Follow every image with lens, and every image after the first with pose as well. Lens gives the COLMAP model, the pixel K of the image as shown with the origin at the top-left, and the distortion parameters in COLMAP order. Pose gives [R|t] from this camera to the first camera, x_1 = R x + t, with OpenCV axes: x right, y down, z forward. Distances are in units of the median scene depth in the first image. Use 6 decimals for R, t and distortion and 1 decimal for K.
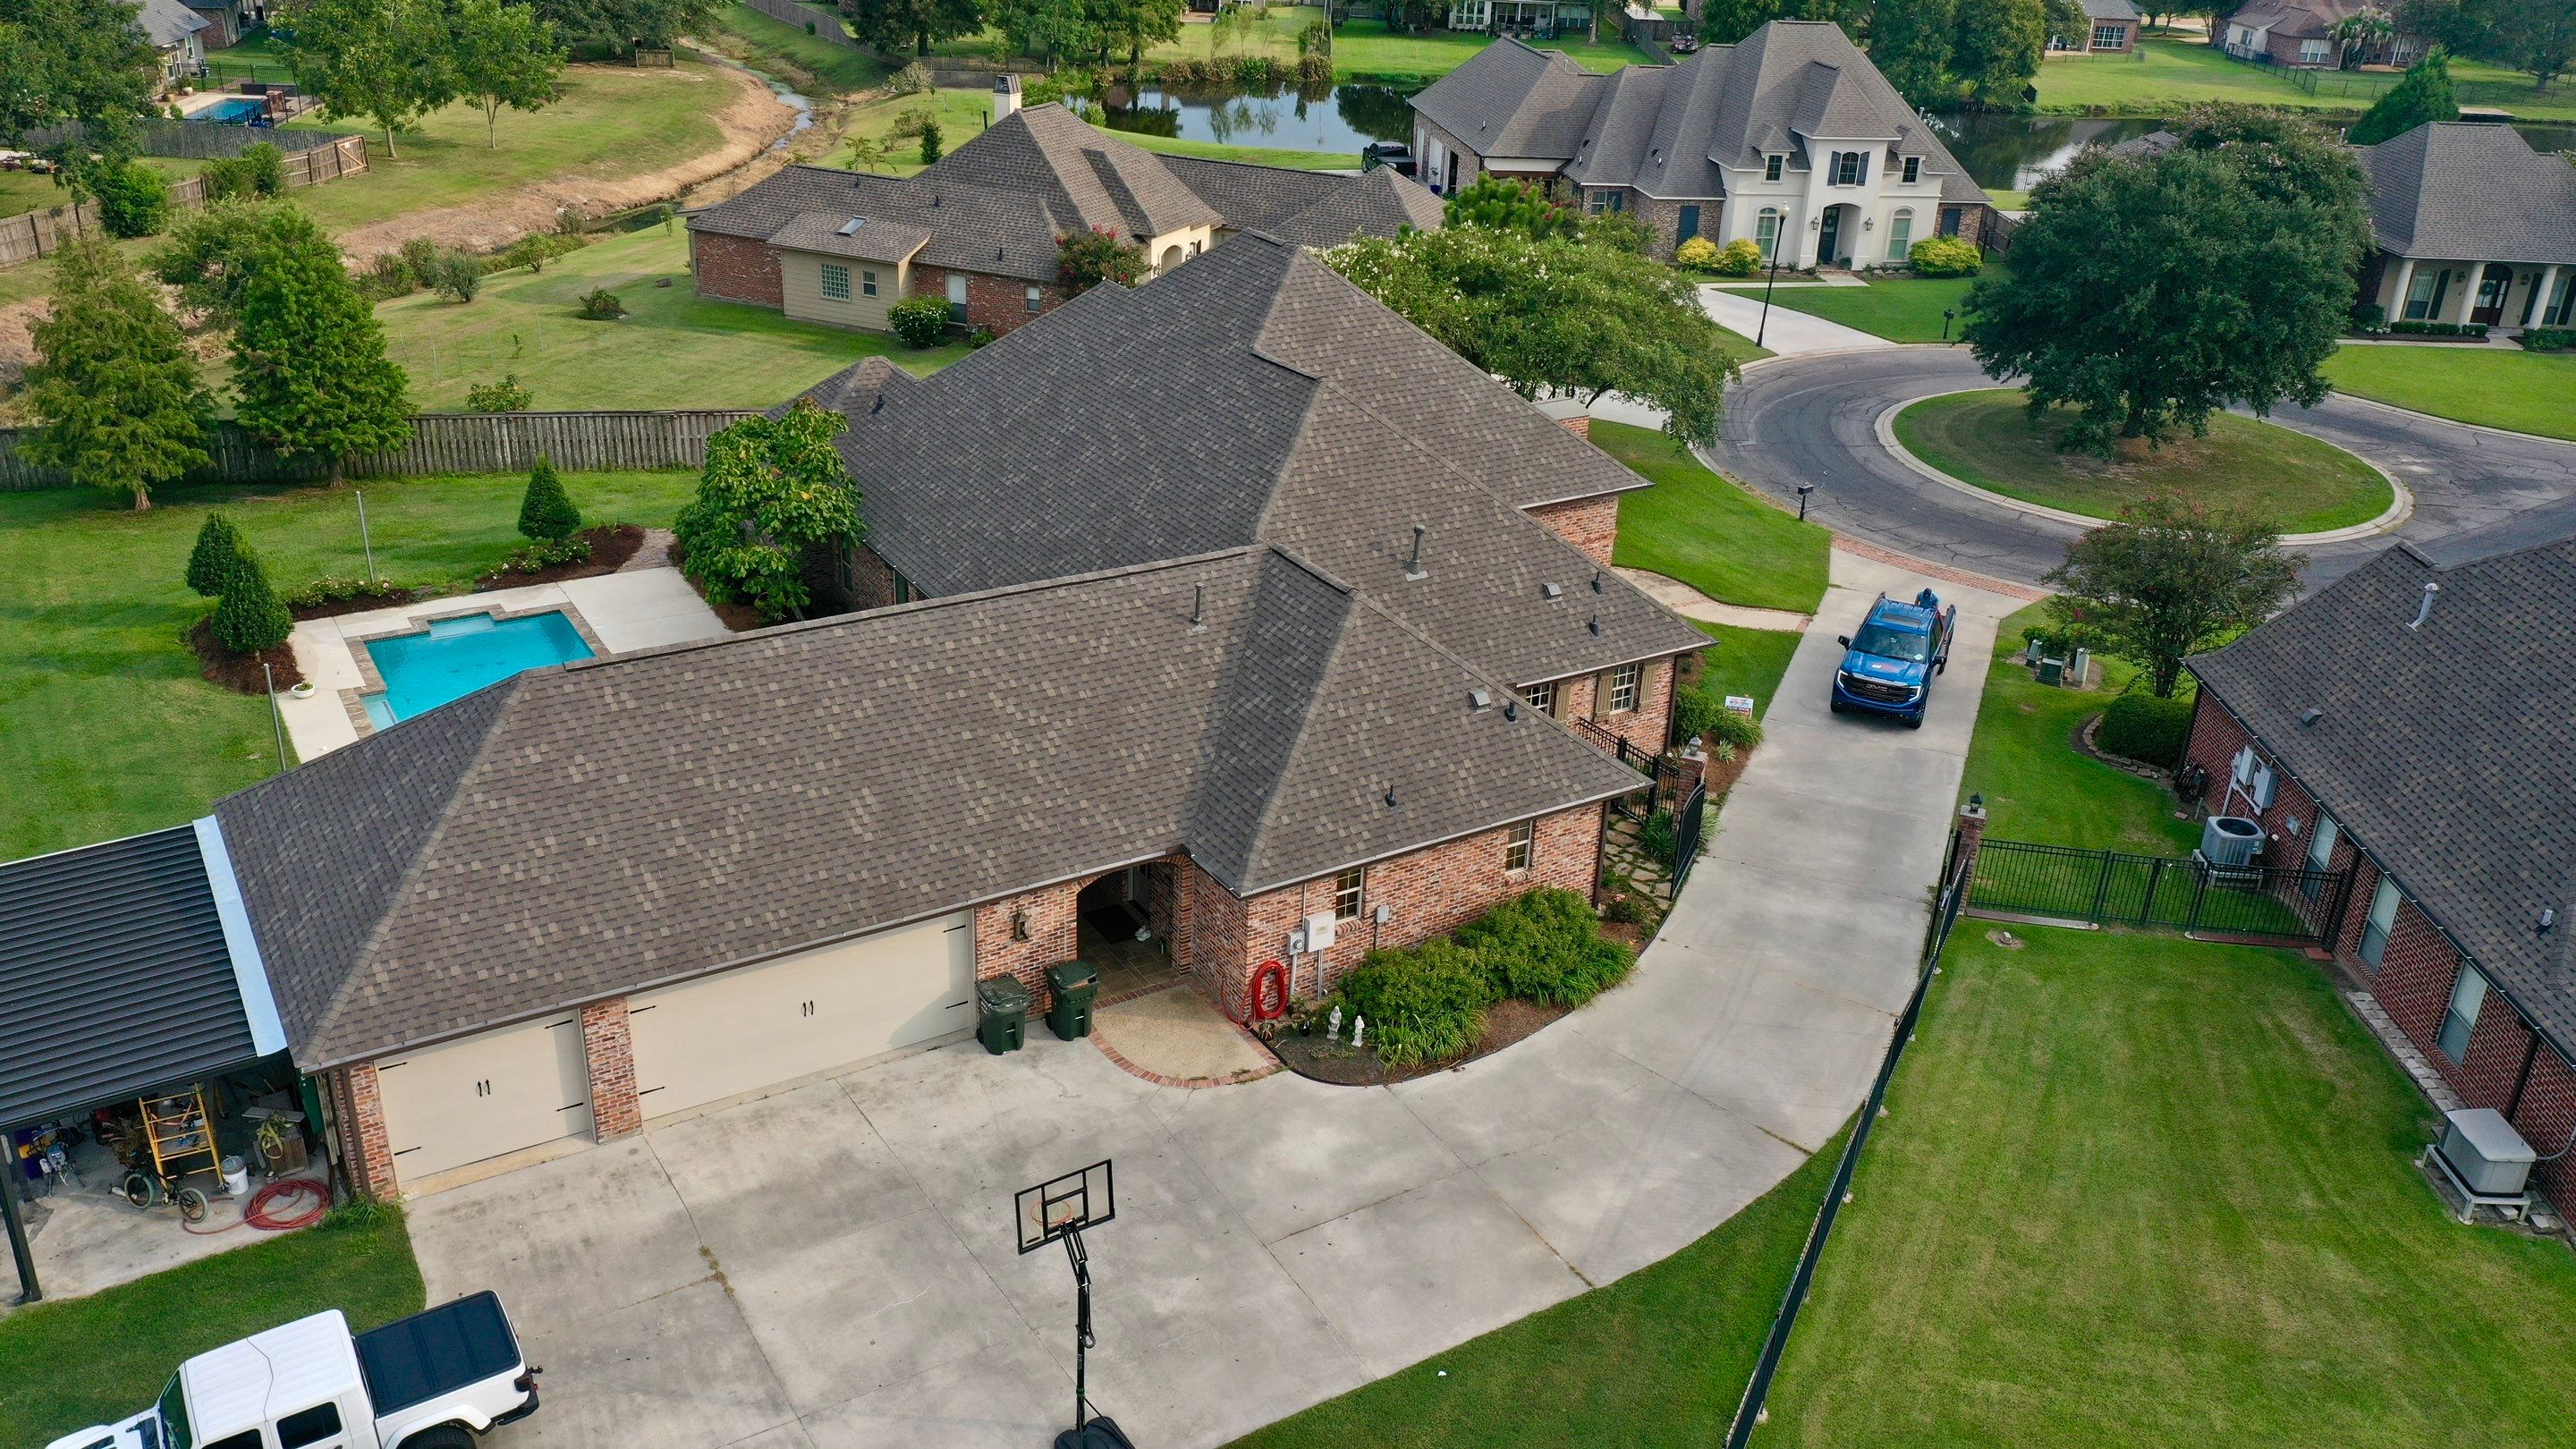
lens RADIAL K [[2016.0, 0, 1288.0], [0, 2016.0, 724.5], [0, 0, 1]] dist [0.003675, 0.000532]
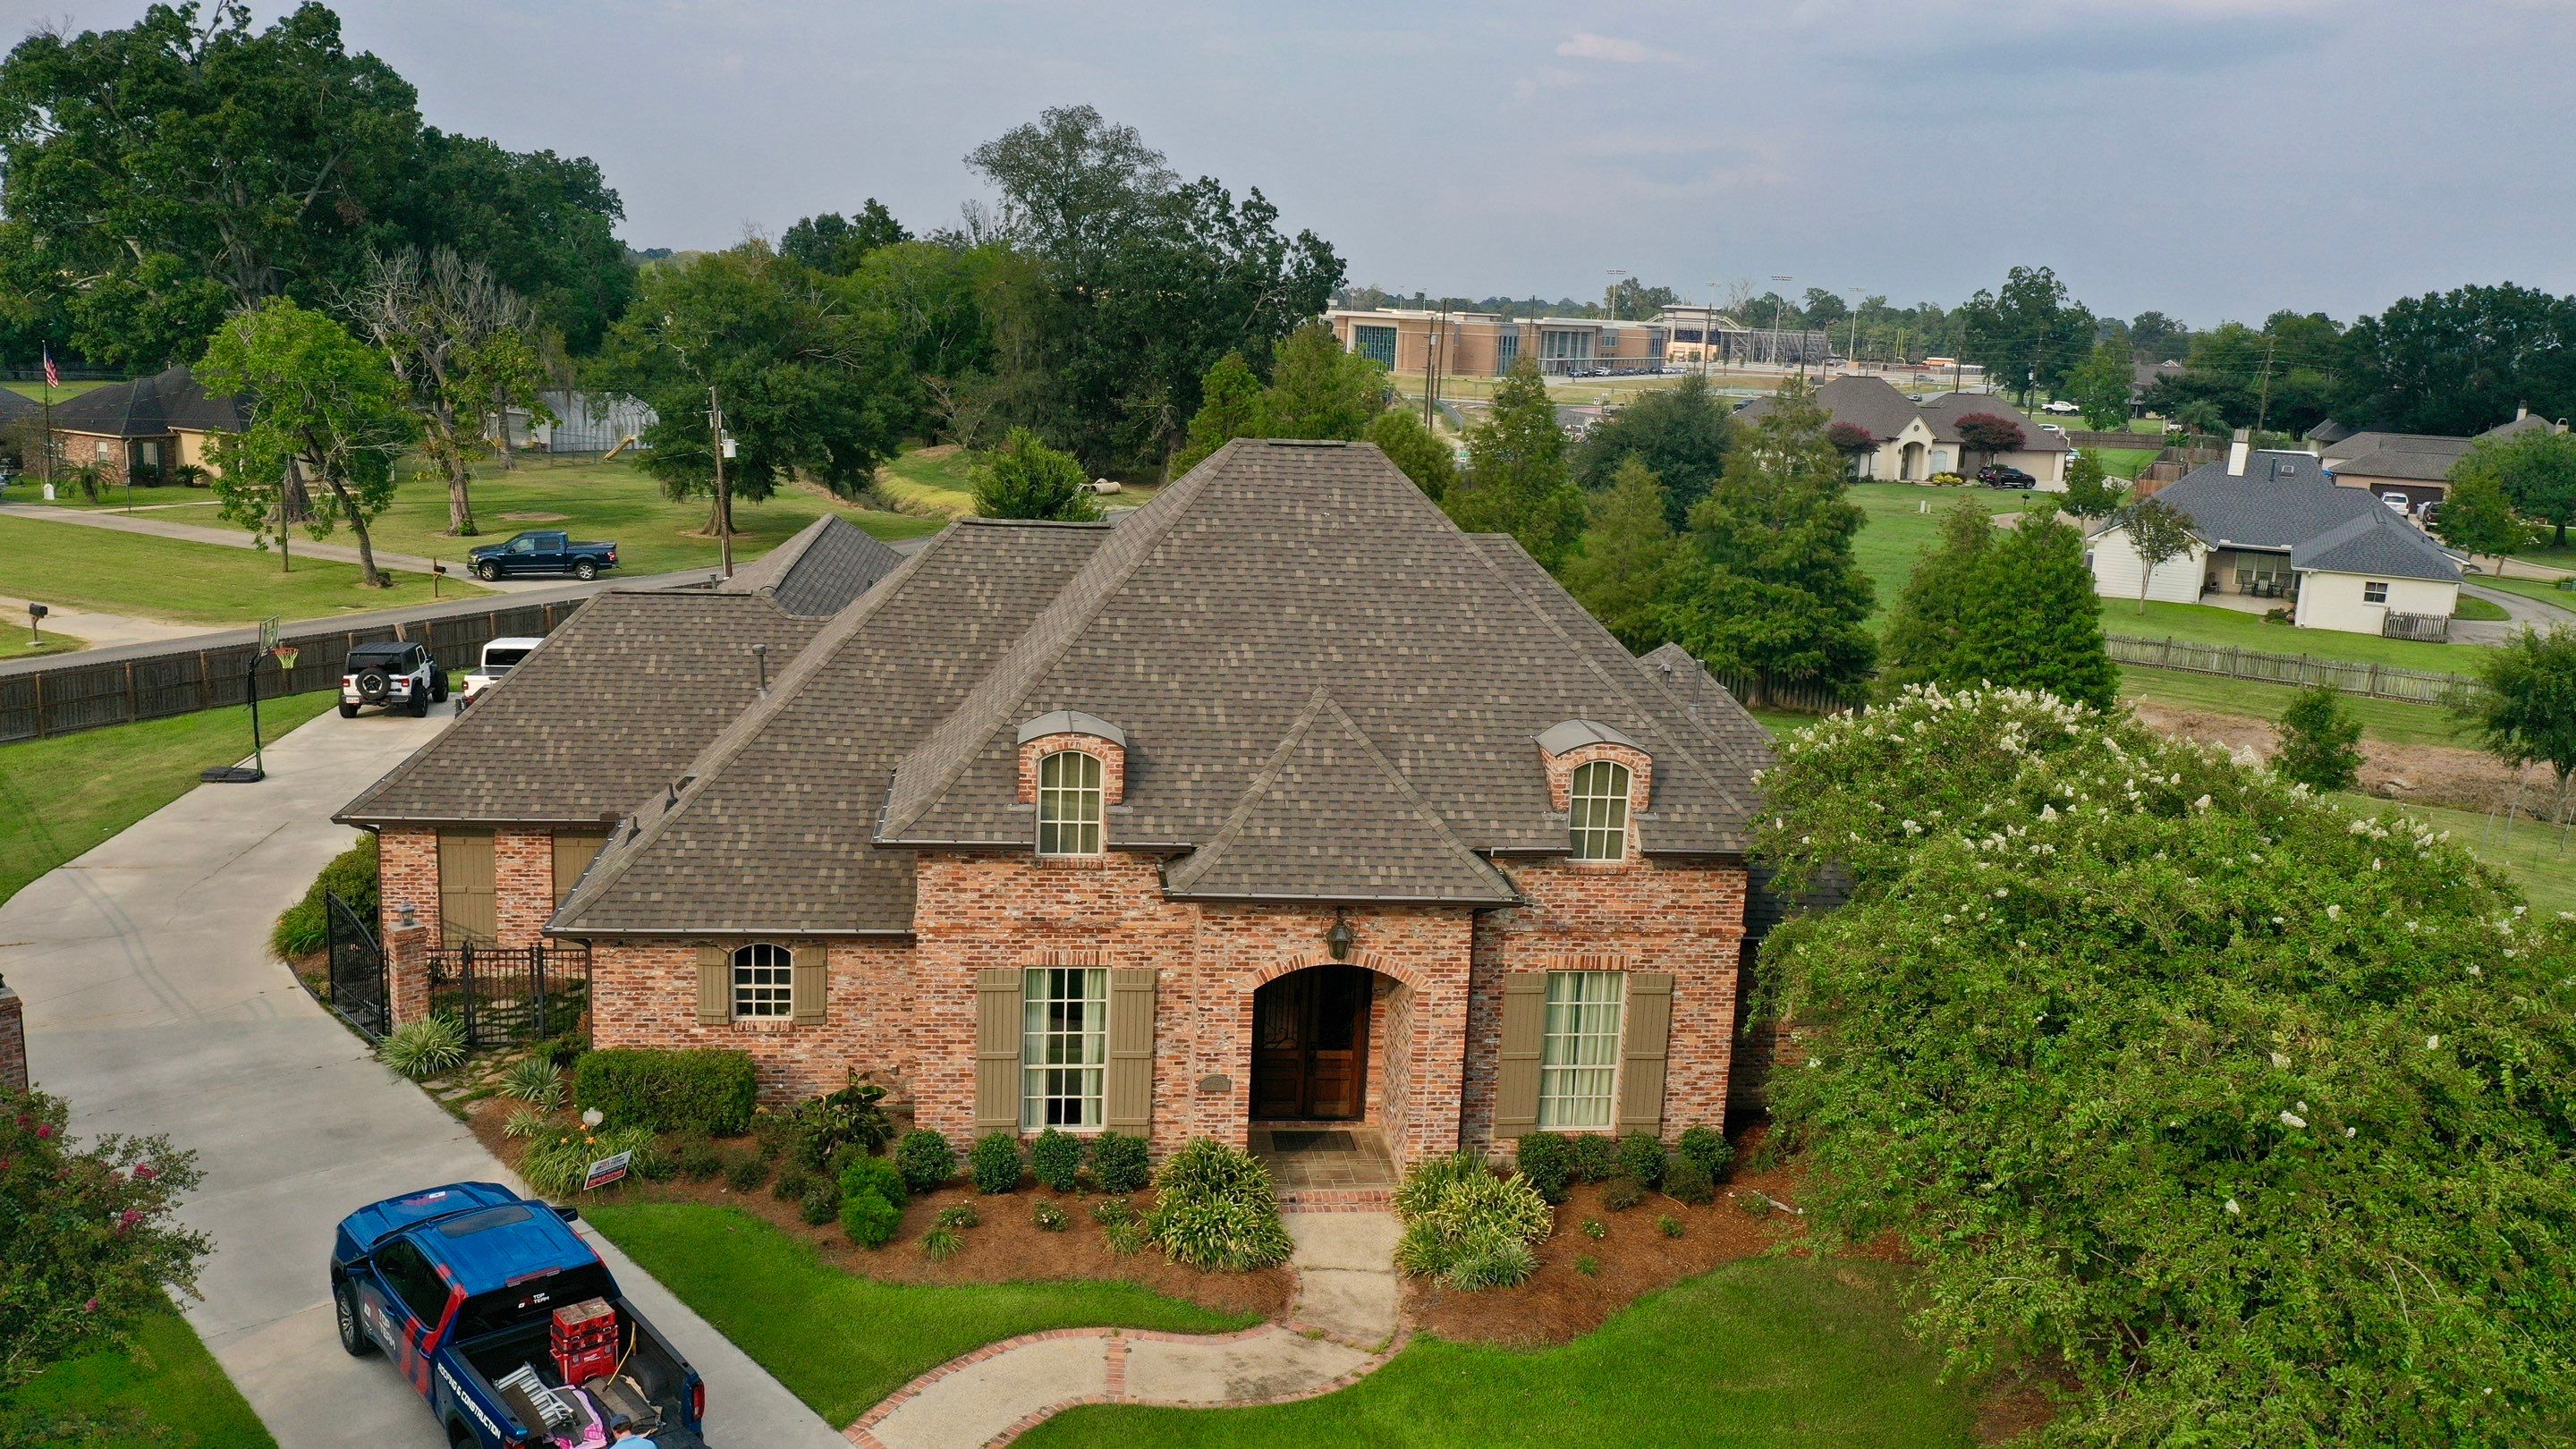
lens RADIAL K [[2016.0, 0, 1288.0], [0, 2016.0, 724.5], [0, 0, 1]] dist [0.003675, 0.000532]
pose [[-0.412403, 0.128352, -0.901914, 0.855072], [-0.441995, 0.837504, 0.321290, -0.508668], [0.796595, 0.531142, -0.288658, 1.663339]]
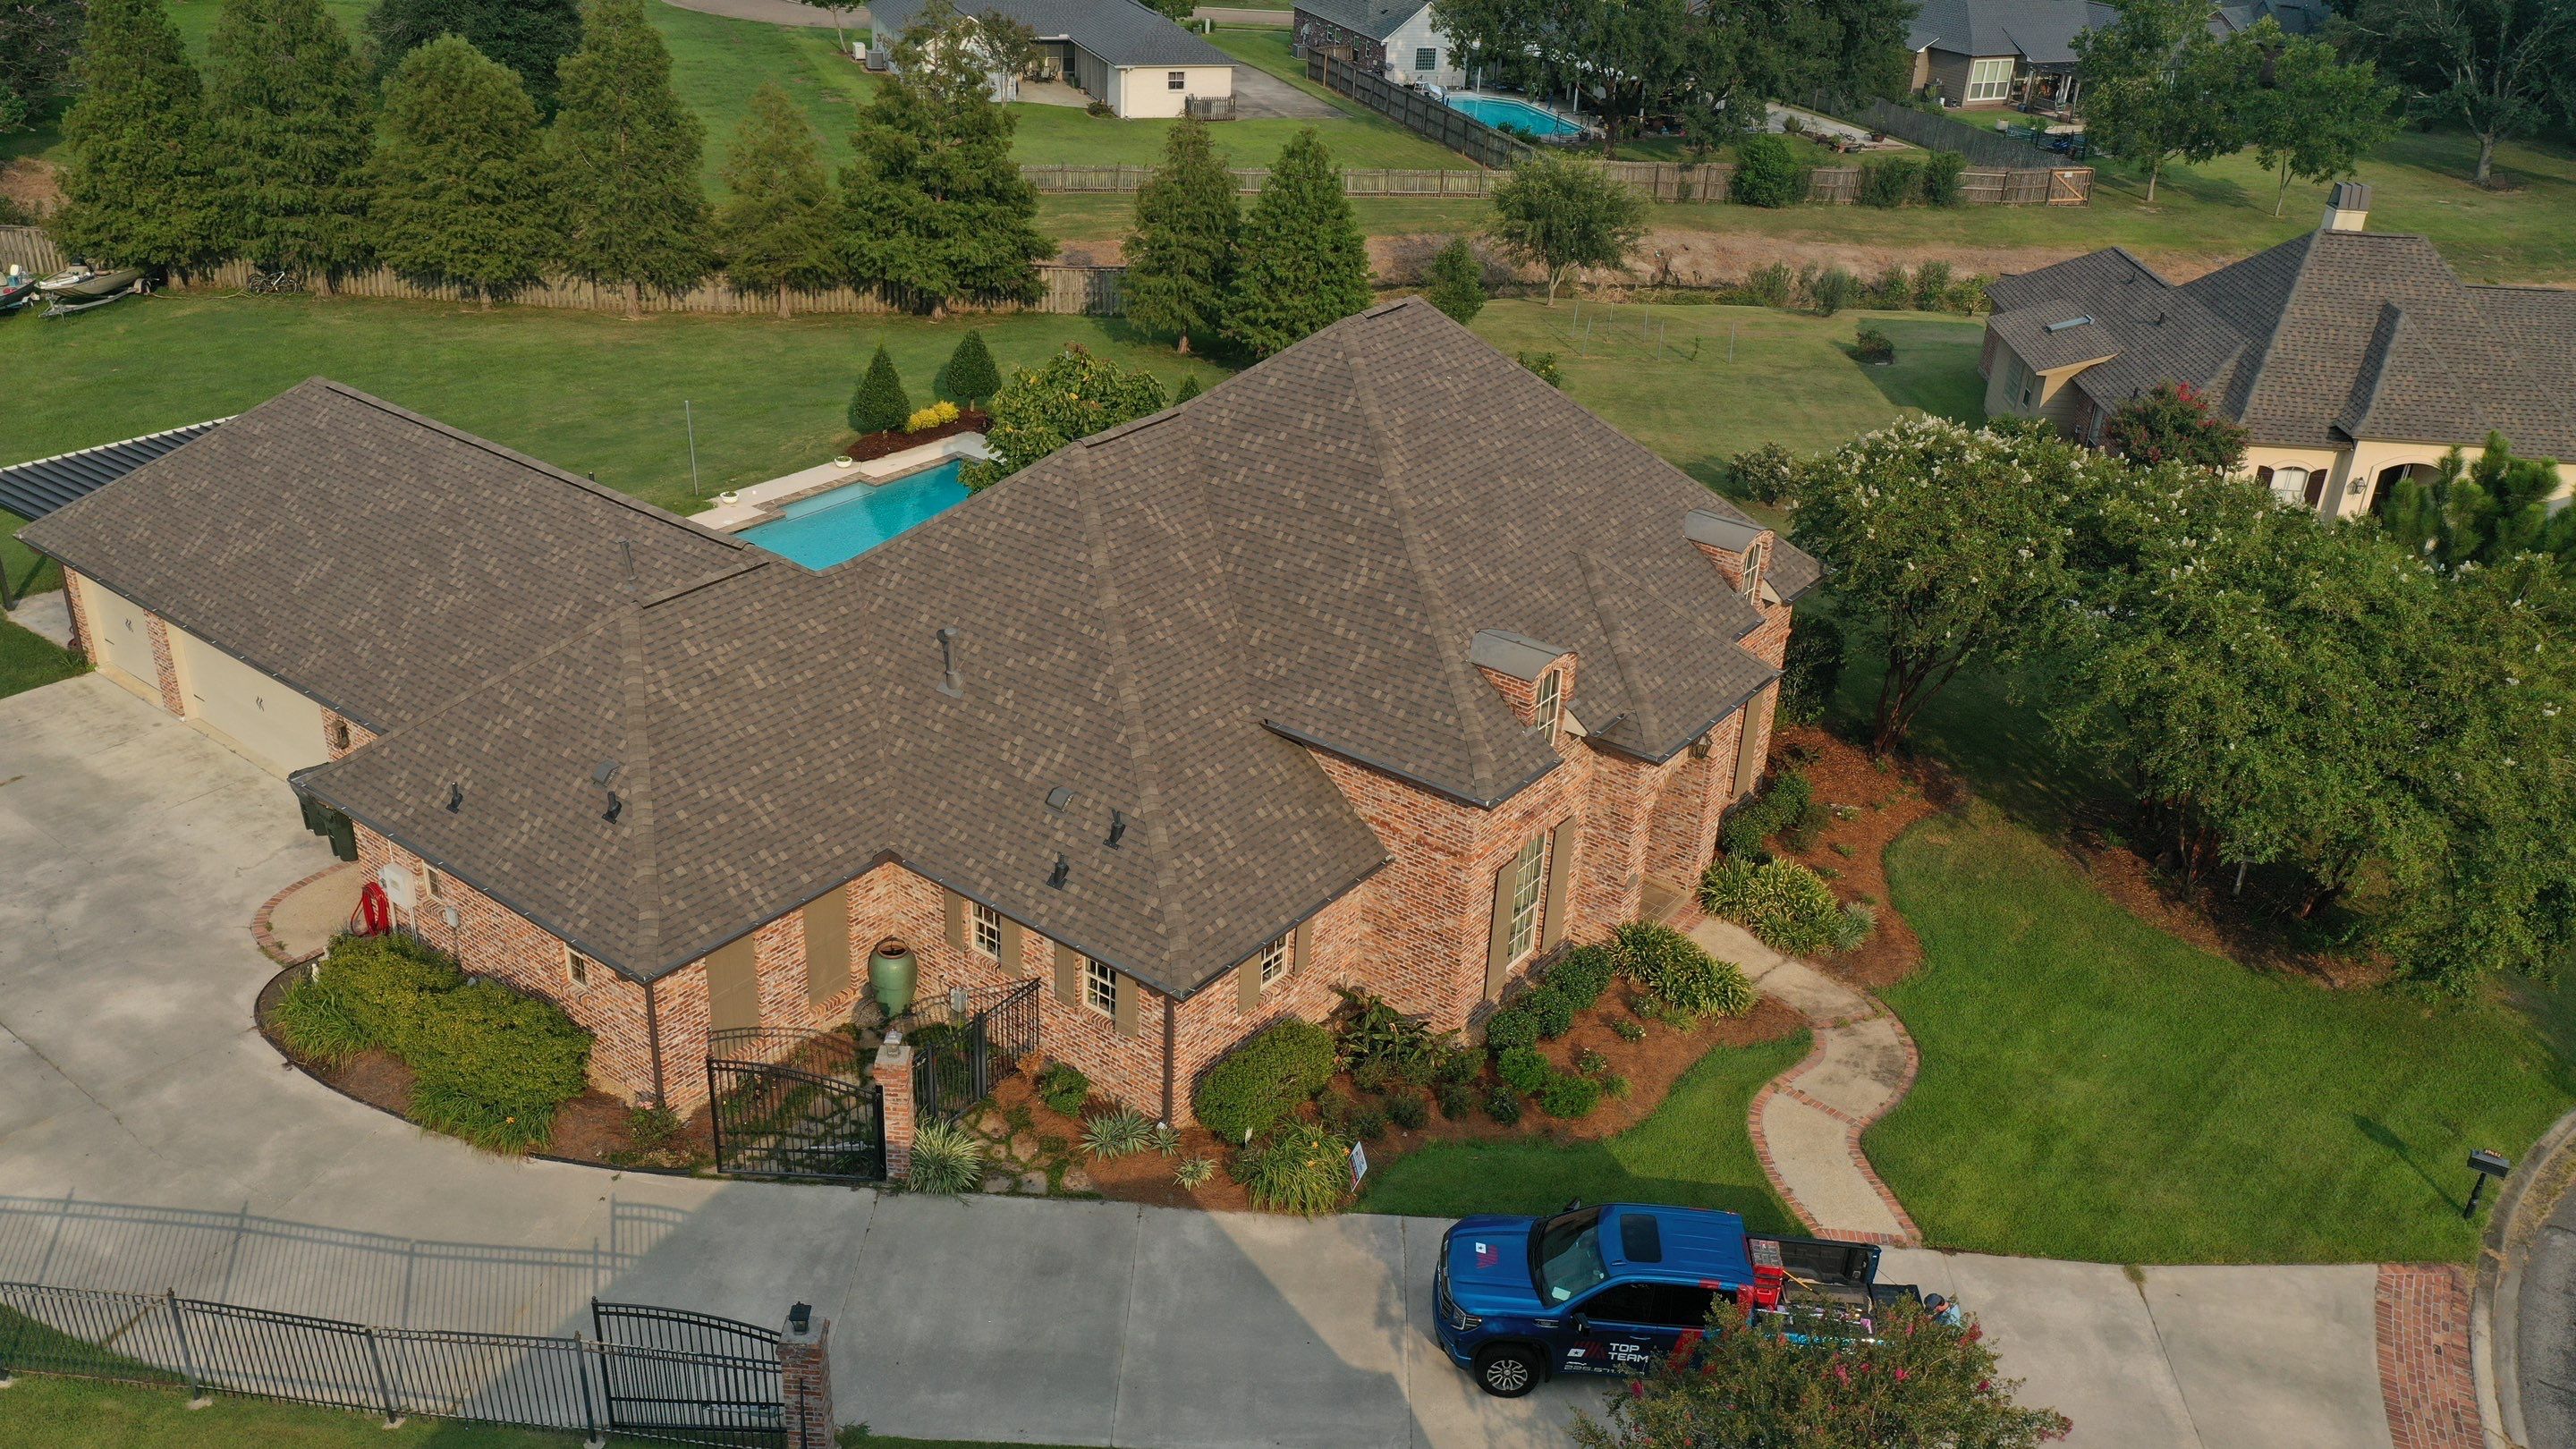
lens RADIAL K [[2016.0, 0, 1288.0], [0, 2016.0, 724.5], [0, 0, 1]] dist [0.003675, 0.000532]
pose [[0.367498, 0.397645, -0.840728, 0.916026], [-0.425843, 0.875600, 0.227995, -0.349580], [0.826803, 0.274230, 0.491115, 0.846872]]
